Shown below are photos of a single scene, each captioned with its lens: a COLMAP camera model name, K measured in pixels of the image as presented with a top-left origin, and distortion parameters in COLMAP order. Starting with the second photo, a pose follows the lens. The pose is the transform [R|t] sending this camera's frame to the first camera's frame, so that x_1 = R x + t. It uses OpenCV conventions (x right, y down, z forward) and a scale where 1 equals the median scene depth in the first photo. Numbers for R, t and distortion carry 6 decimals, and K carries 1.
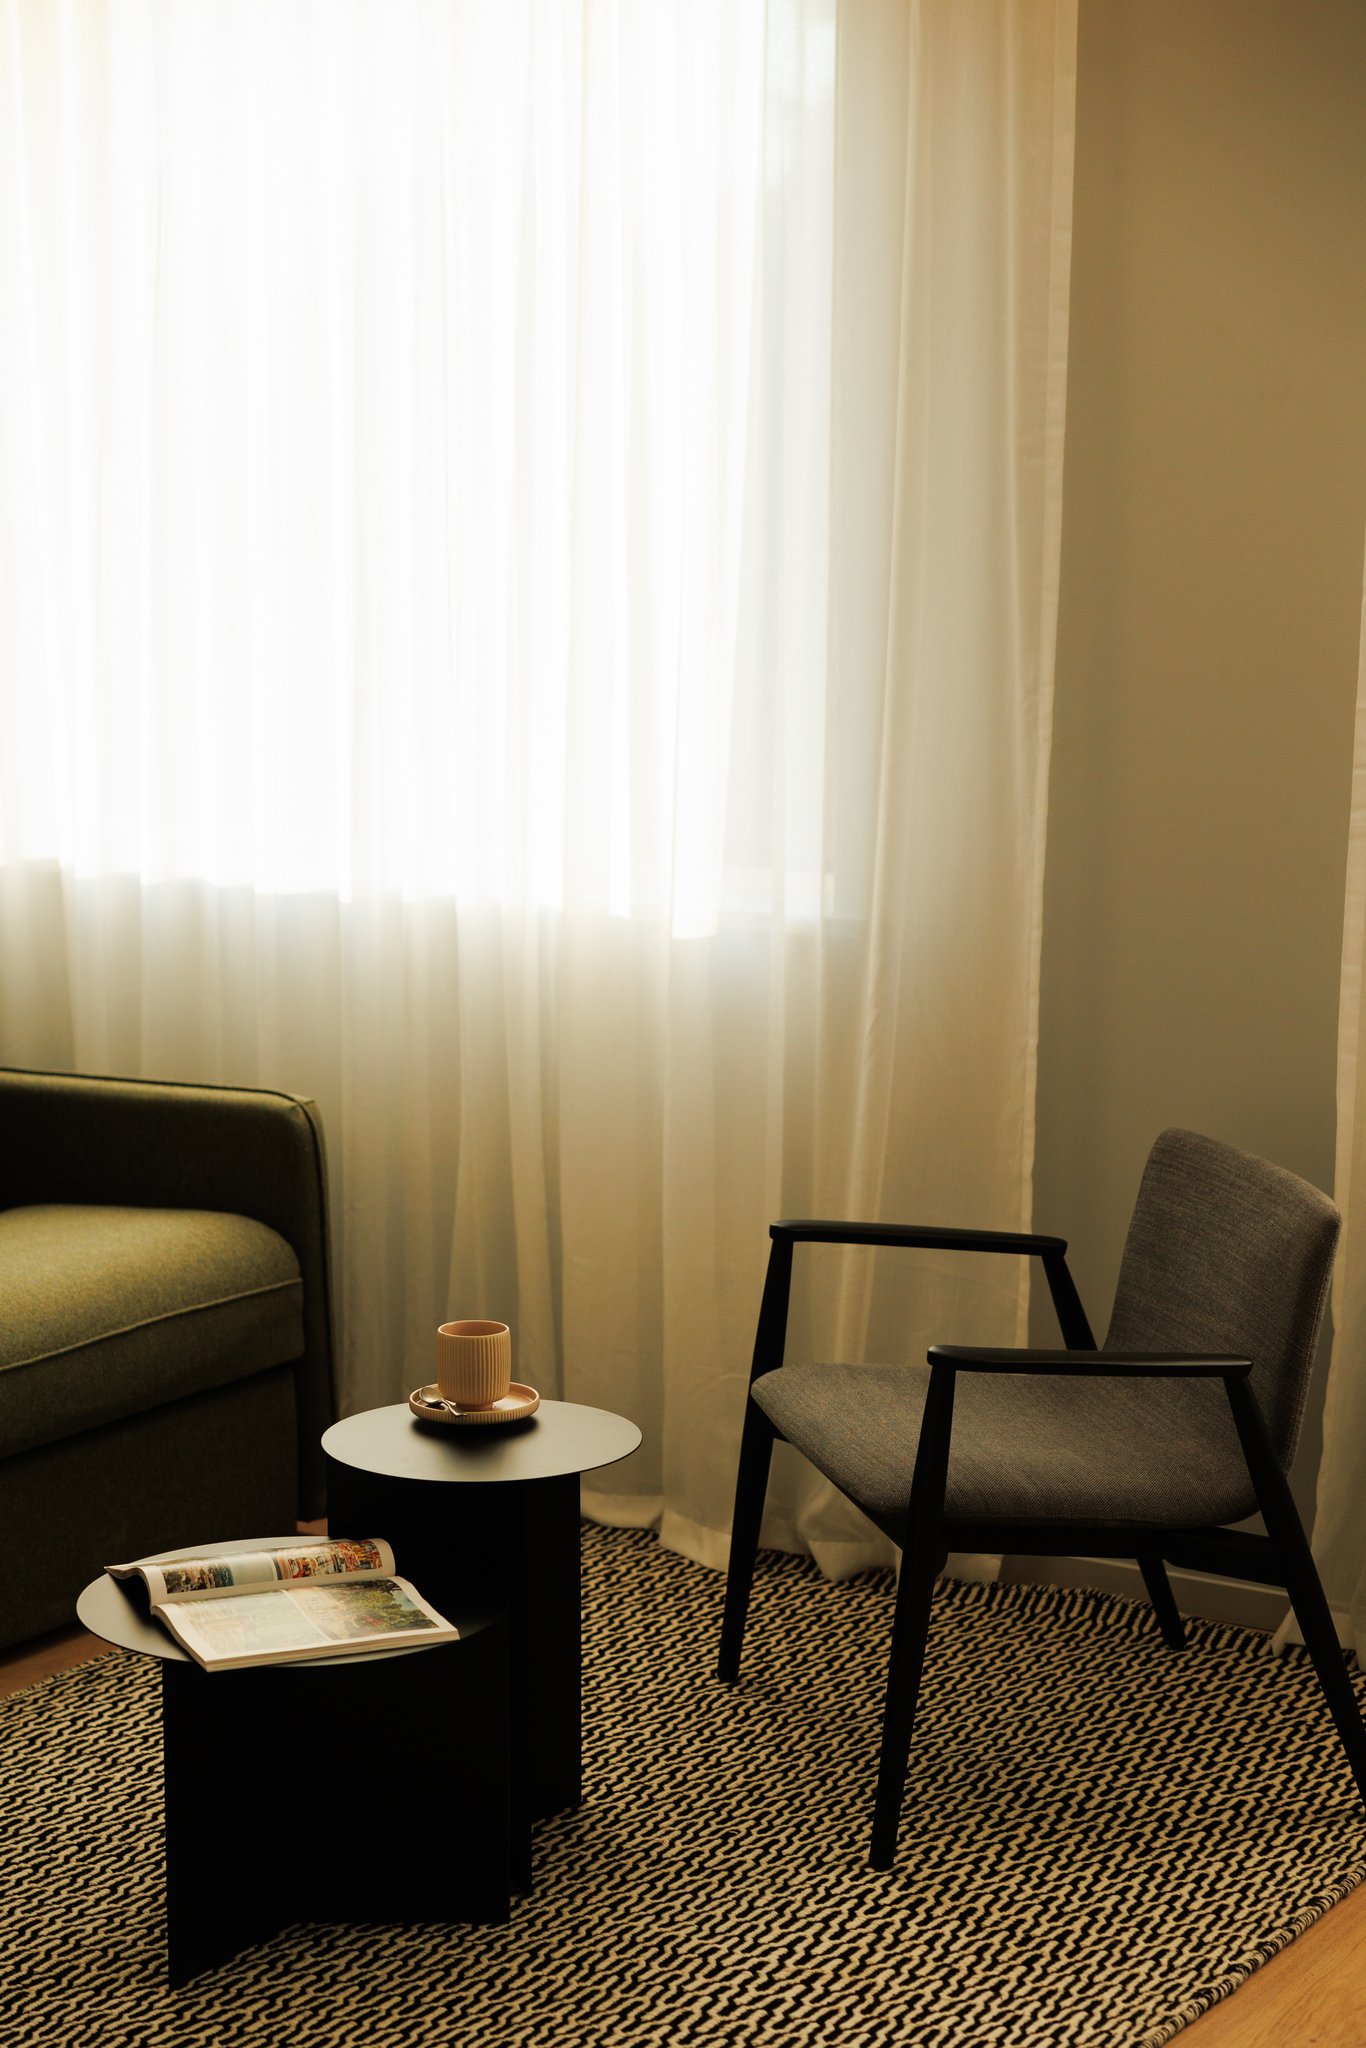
lens RADIAL K [[4062.7, 0, 683.0], [0, 4062.7, 1024.0], [0, 0, 1]] dist [0.014769, 0.159807]
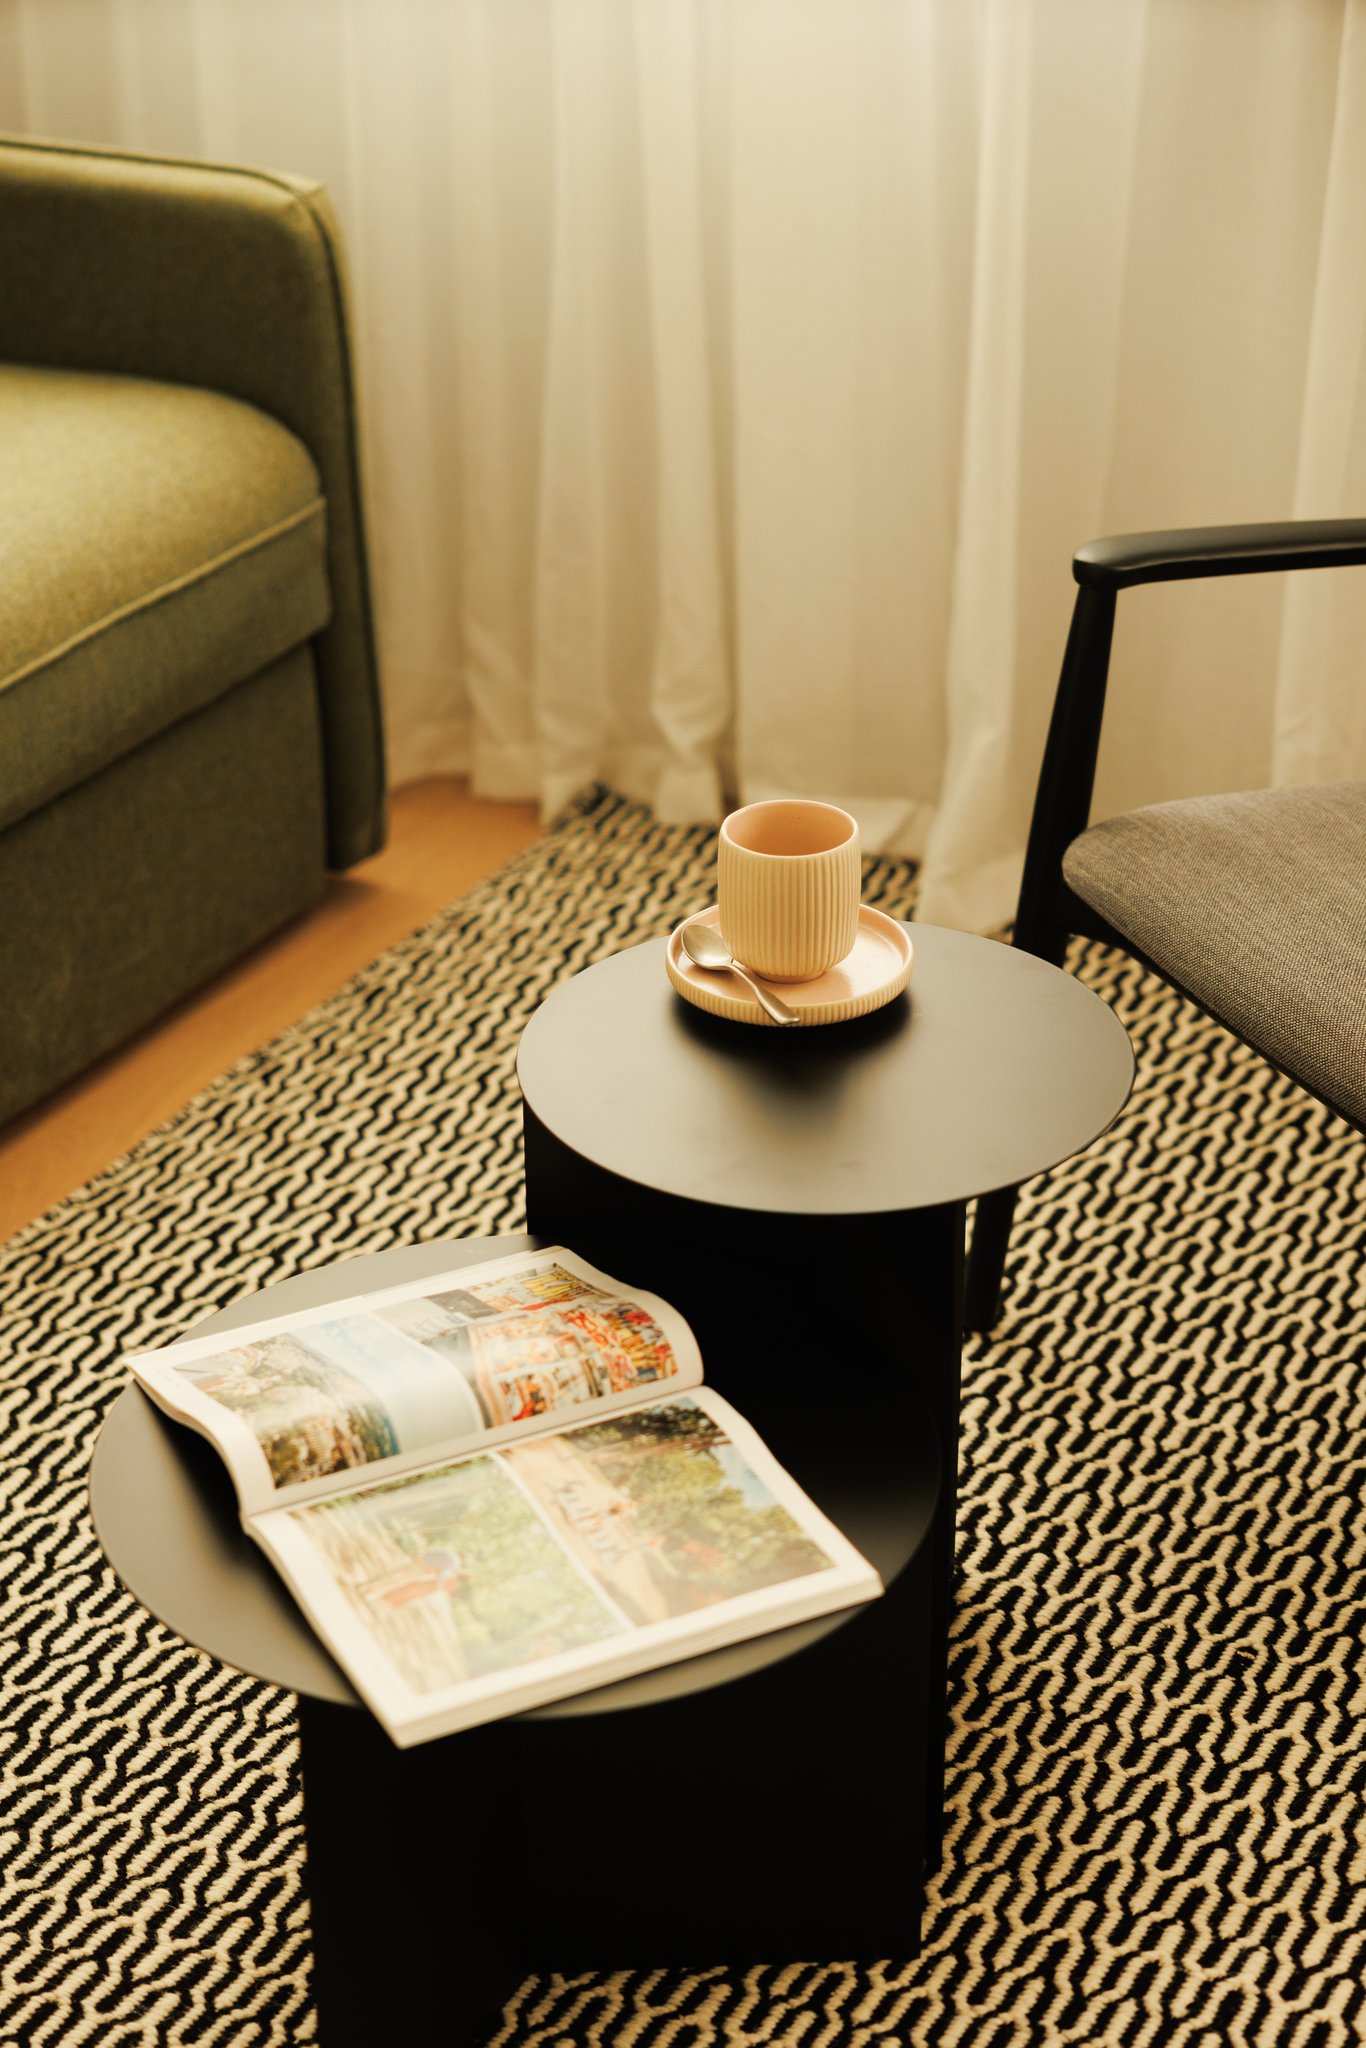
lens RADIAL K [[3969.4, 0, 683.0], [0, 3969.4, 1024.0], [0, 0, 1]] dist [-0.172468, 0.066105]
pose [[0.997720, -0.030805, 0.060054, -0.097512], [0.009862, 0.946755, 0.321804, -0.064806], [-0.066770, -0.320477, 0.944900, 0.521446]]
